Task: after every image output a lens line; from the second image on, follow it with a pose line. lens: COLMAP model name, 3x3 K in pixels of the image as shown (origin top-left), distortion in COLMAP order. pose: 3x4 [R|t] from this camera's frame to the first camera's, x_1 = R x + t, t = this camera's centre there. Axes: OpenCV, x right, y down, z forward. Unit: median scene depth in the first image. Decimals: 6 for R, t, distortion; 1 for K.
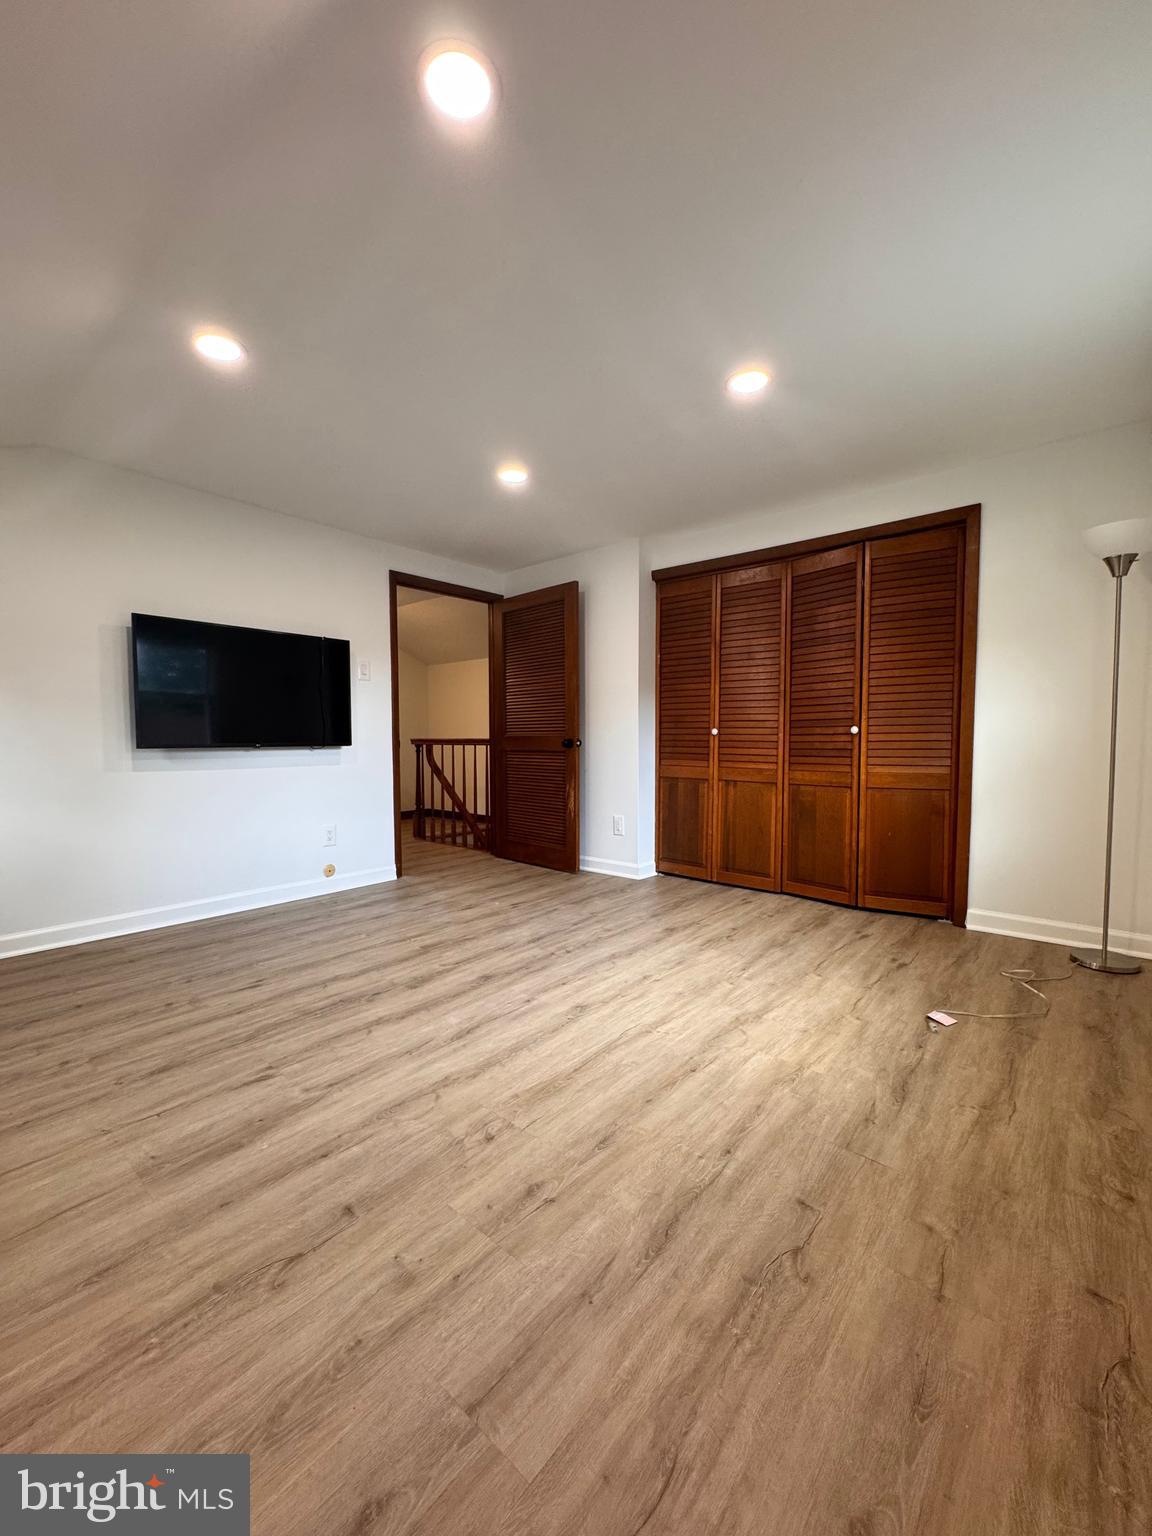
lens RADIAL K [[614.5, 0, 577.6], [0, 614.5, 764.3], [0, 0, 1]] dist [-0.005805, 0.000279]
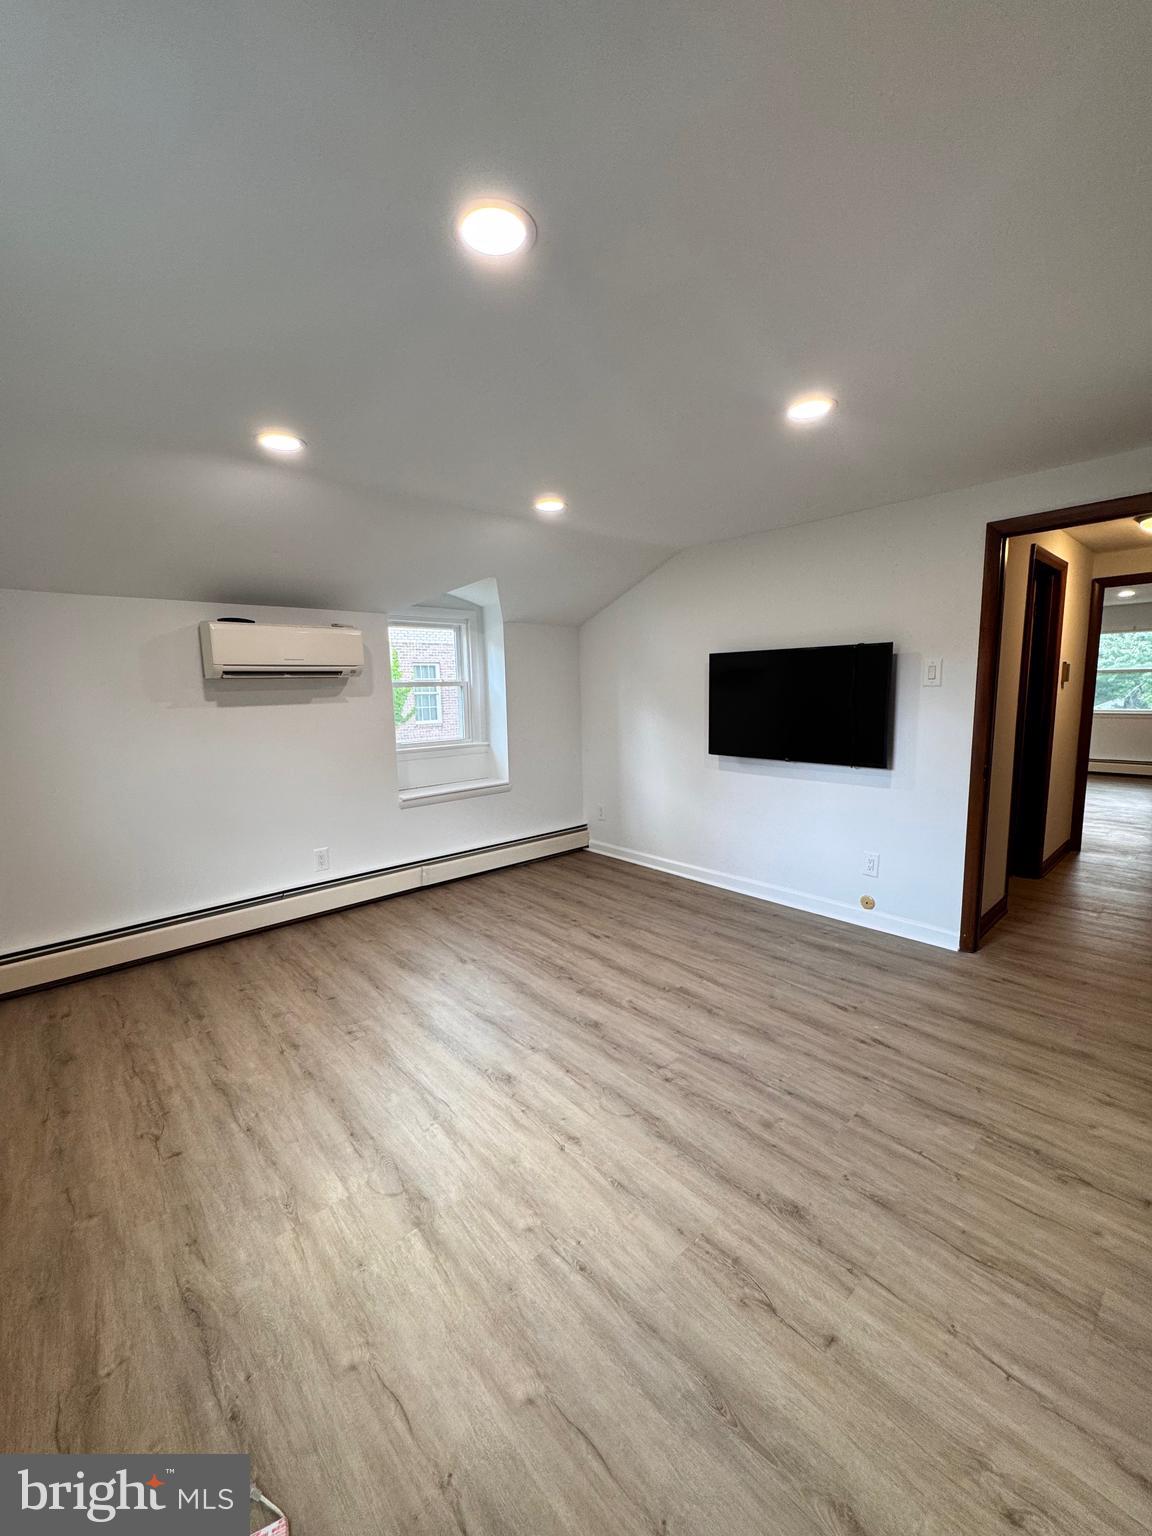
lens RADIAL K [[614.5, 0, 582.3], [0, 614.5, 769.5], [0, 0, 1]] dist [-0.005805, 0.000279]
pose [[-0.134397, 0.141946, -0.980708, 0.859448], [-0.021021, 0.989056, 0.146035, -0.241568], [0.990705, 0.040243, -0.129942, 1.176794]]
